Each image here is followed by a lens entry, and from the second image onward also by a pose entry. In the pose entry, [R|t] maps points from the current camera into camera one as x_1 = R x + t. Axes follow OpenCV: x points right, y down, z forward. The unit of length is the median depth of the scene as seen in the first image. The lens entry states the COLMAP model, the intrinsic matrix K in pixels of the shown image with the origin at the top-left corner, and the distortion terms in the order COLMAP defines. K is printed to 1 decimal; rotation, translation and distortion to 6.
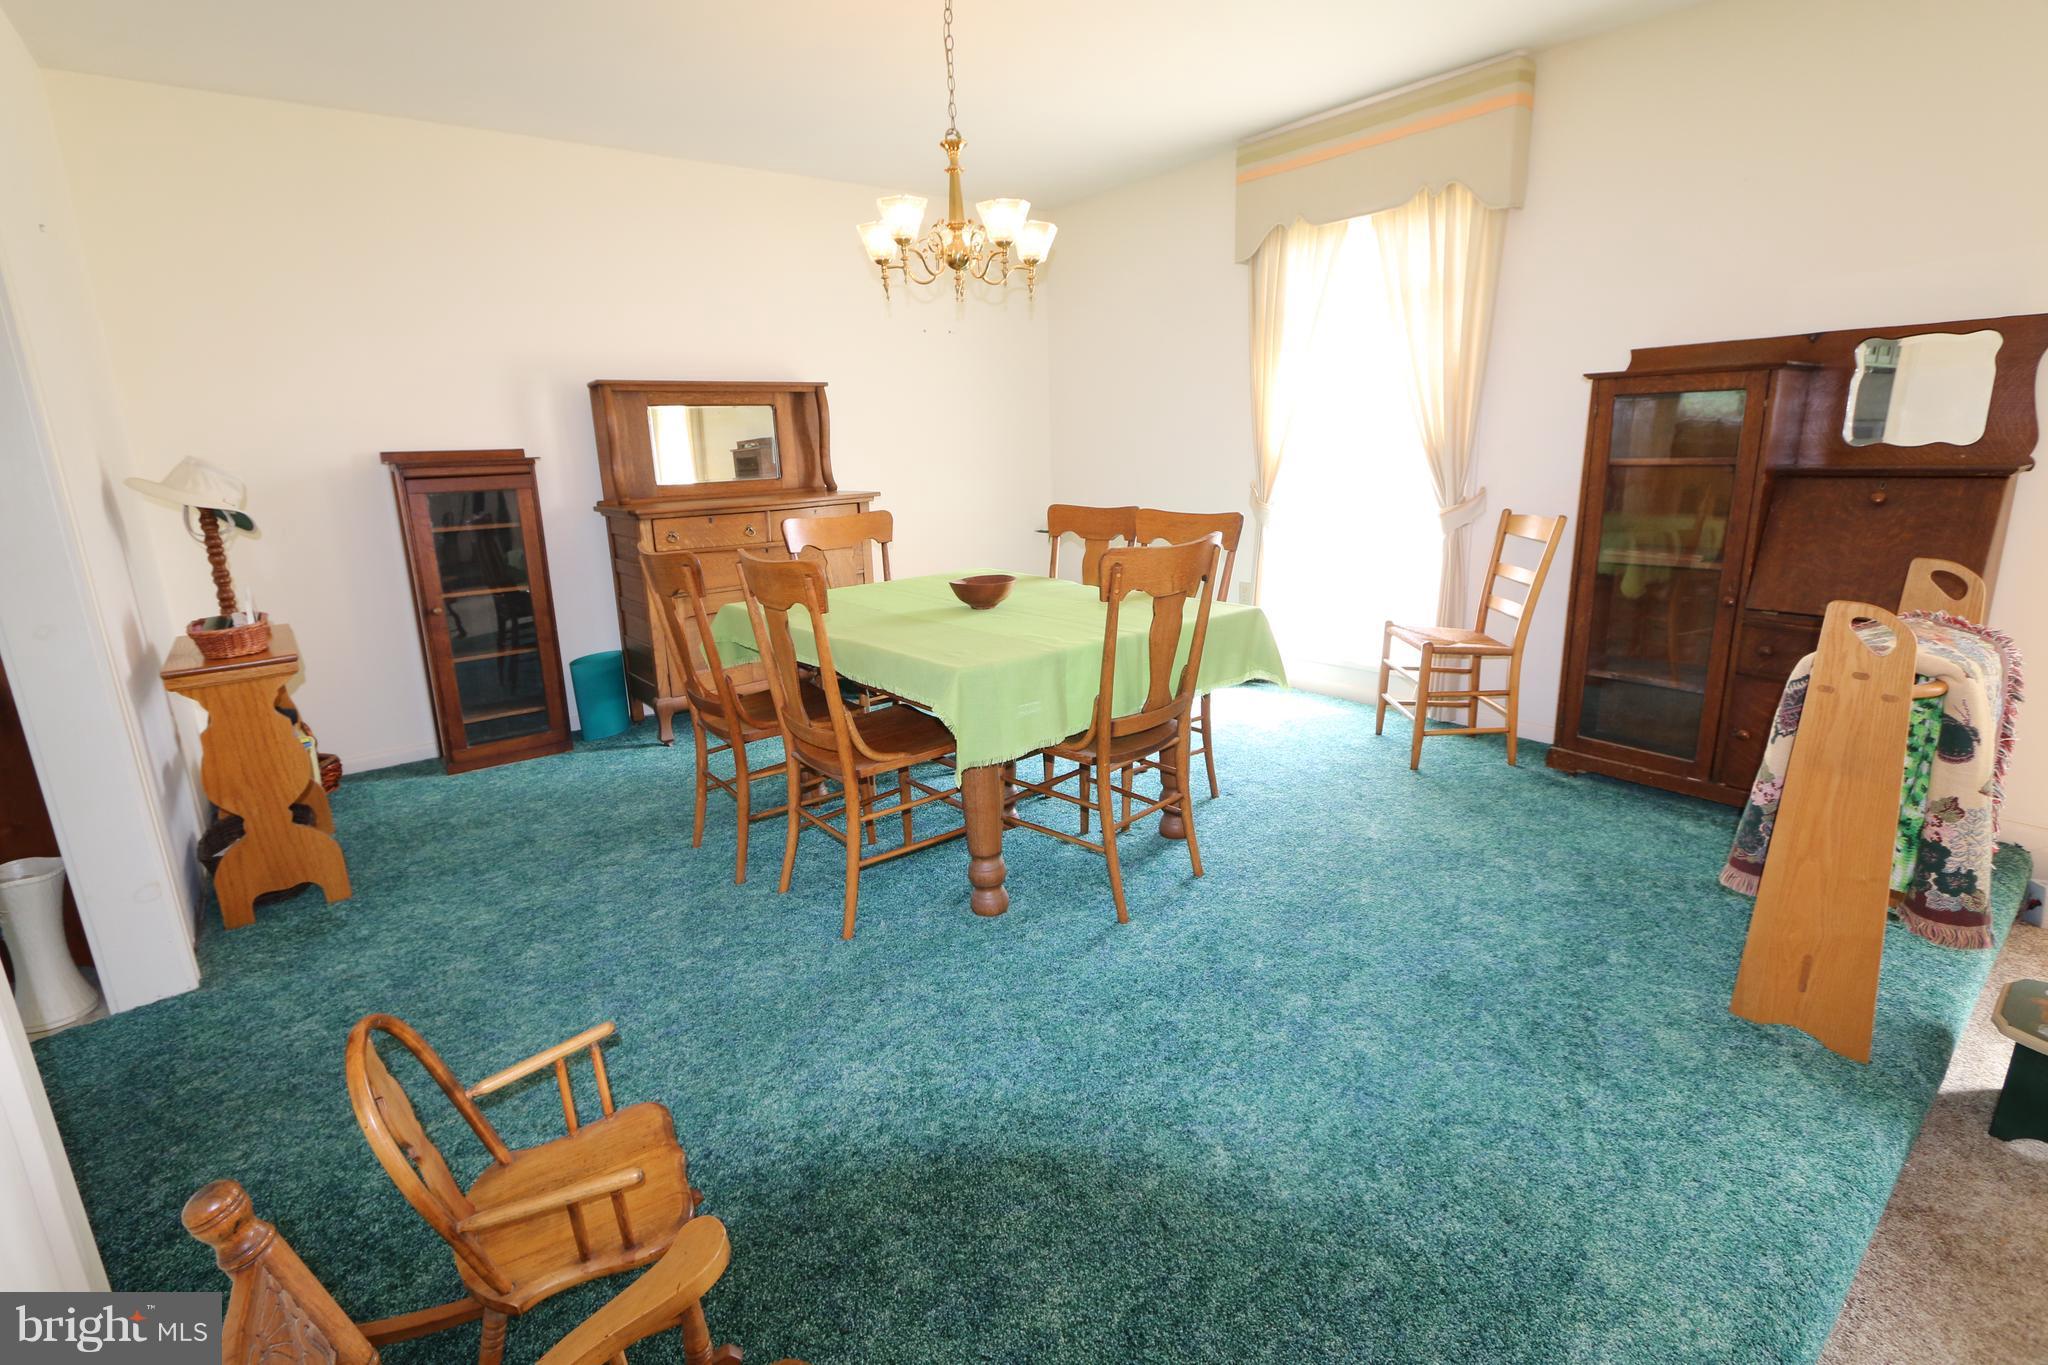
lens RADIAL K [[935.2, 0, 1008.9], [0, 935.2, 669.3], [0, 0, 1]] dist [-0.021318, 0.004652]
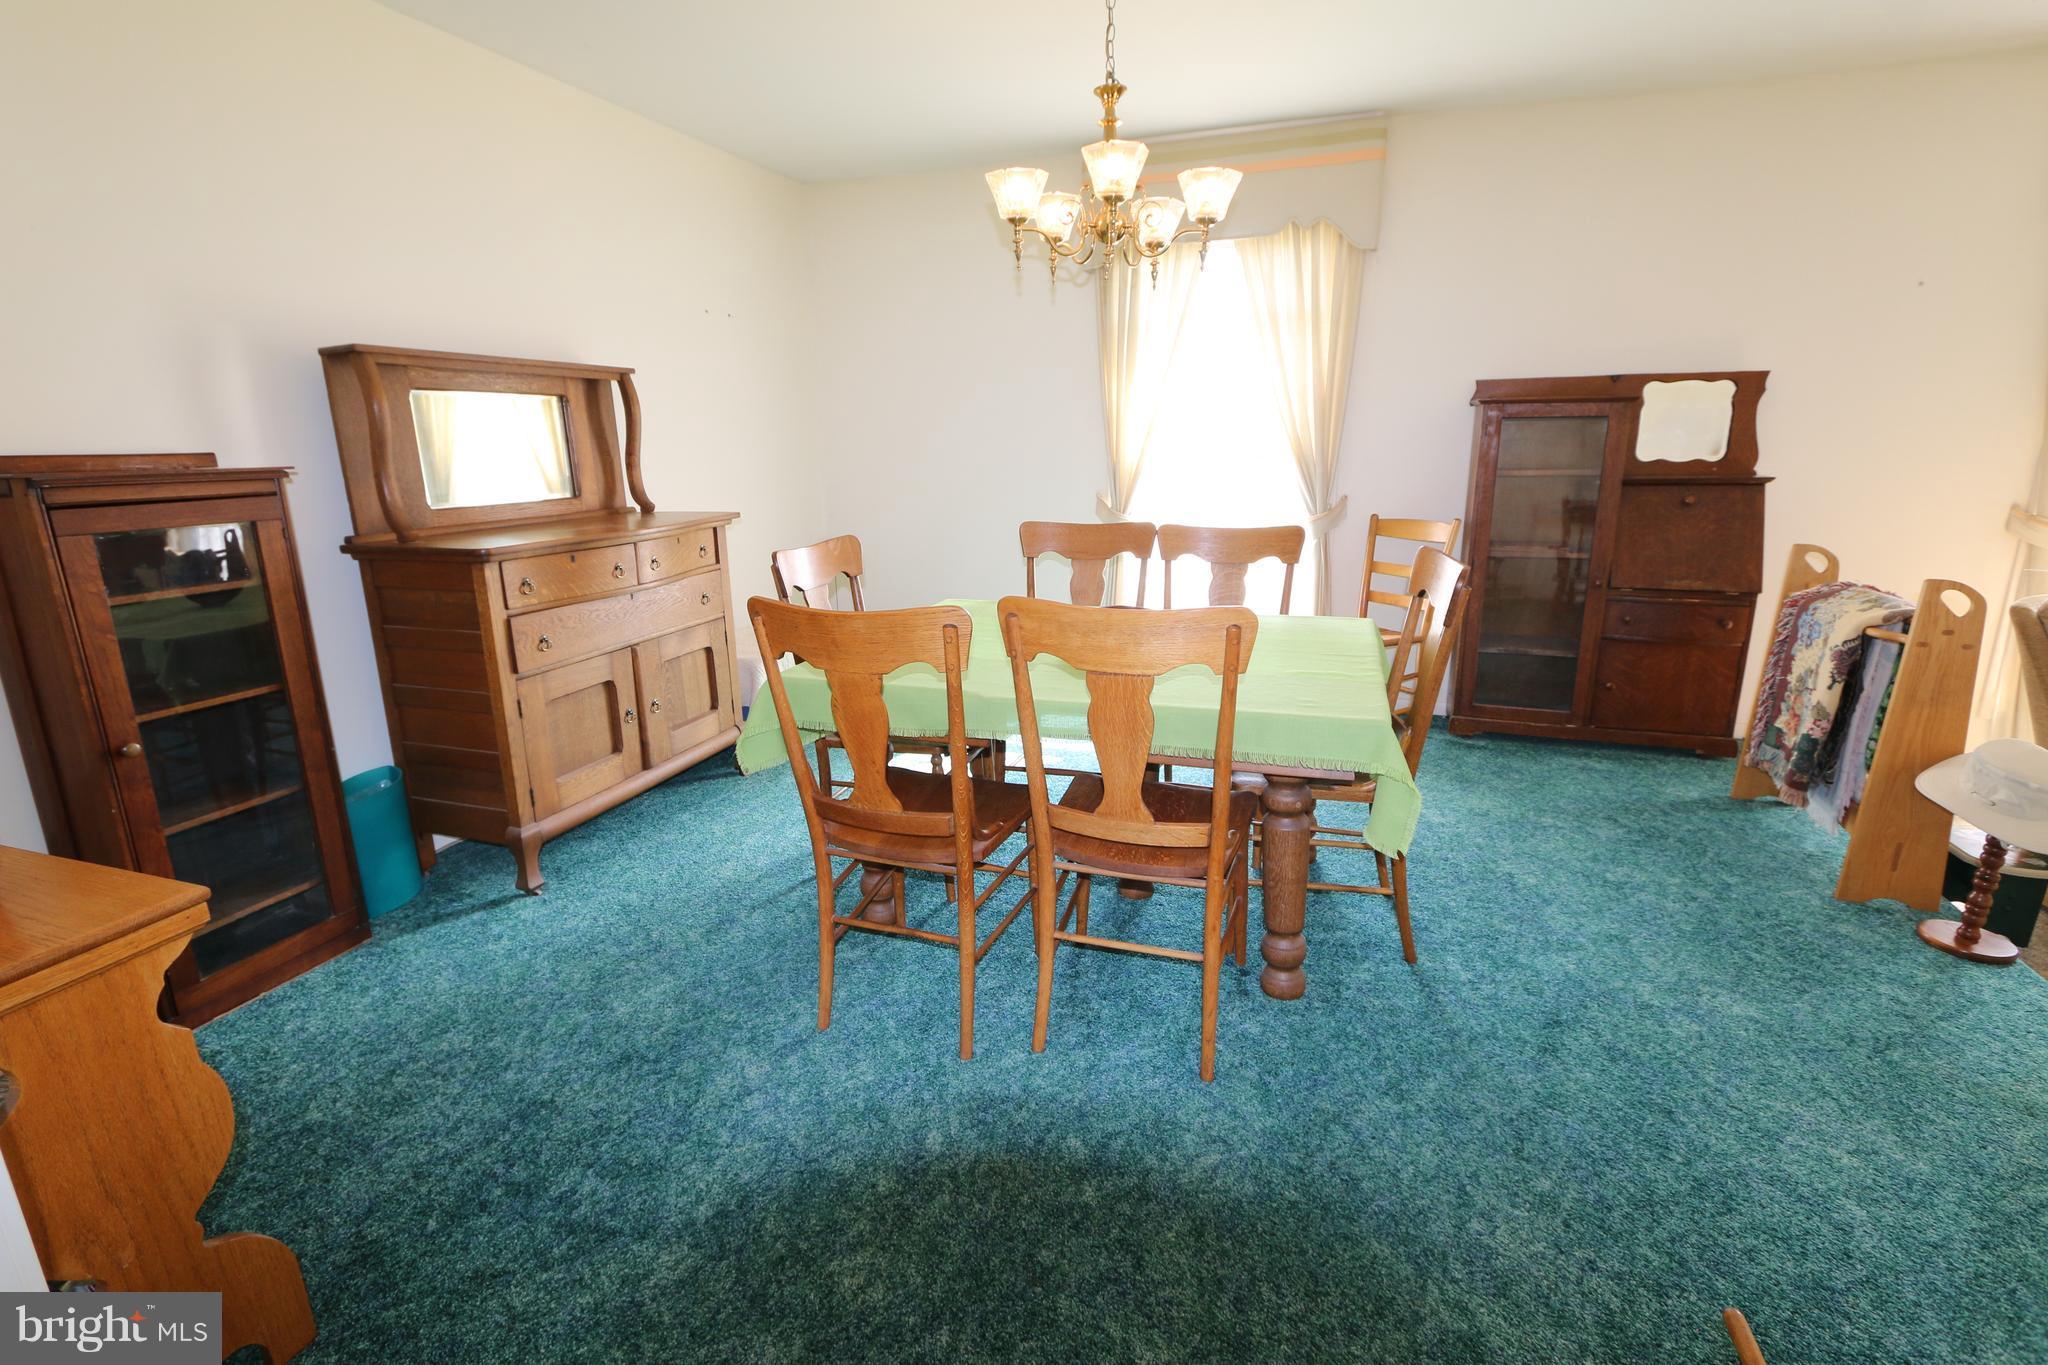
lens RADIAL K [[935.2, 0, 1008.9], [0, 935.2, 669.3], [0, 0, 1]] dist [-0.021318, 0.004652]
pose [[0.844294, -0.110958, 0.524267, -0.543153], [0.115978, 0.992976, 0.023384, -0.073727], [-0.523180, 0.041061, 0.851233, 0.318953]]
